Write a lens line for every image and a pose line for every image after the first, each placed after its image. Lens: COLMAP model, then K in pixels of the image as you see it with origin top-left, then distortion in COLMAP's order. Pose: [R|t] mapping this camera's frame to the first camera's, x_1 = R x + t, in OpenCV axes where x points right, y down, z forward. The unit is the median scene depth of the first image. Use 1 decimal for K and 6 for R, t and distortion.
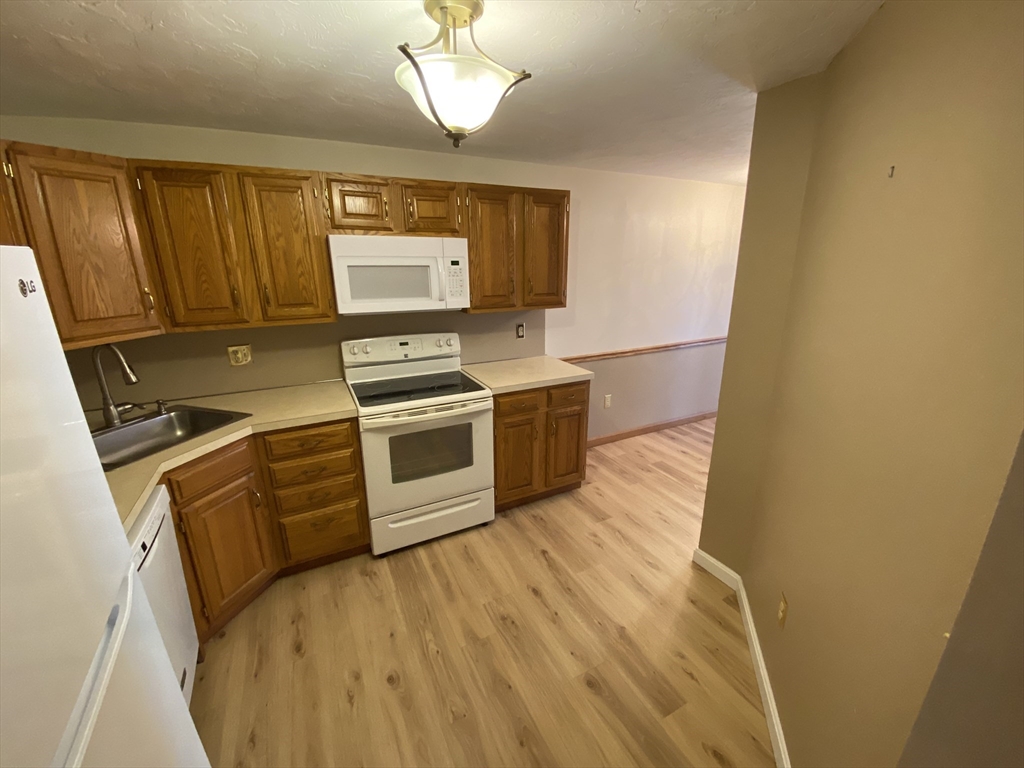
lens RADIAL K [[408.5, 0, 534.4], [0, 408.5, 394.7], [0, 0, 1]] dist [-0.000087, -0.008660]
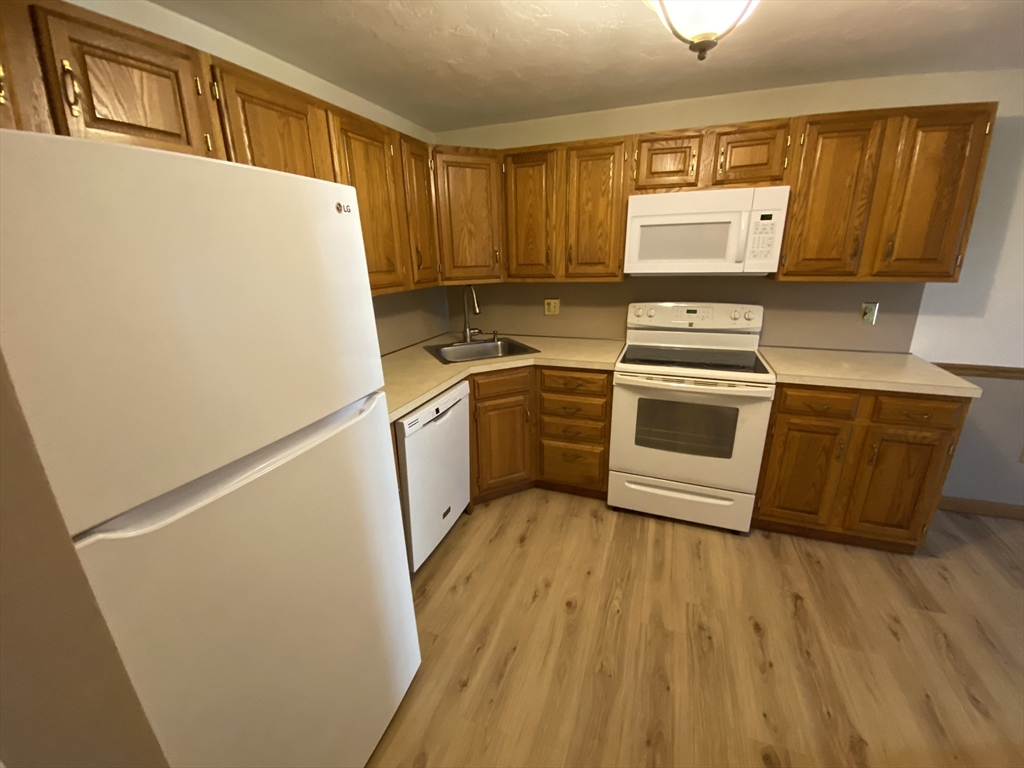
lens RADIAL K [[408.5, 0, 506.7], [0, 408.5, 393.8], [0, 0, 1]] dist [-0.000087, -0.008660]
pose [[0.662596, 0.232771, -0.711888, 0.149881], [-0.202471, 0.970759, 0.128964, 0.032597], [0.721091, 0.058686, 0.690350, 0.066122]]
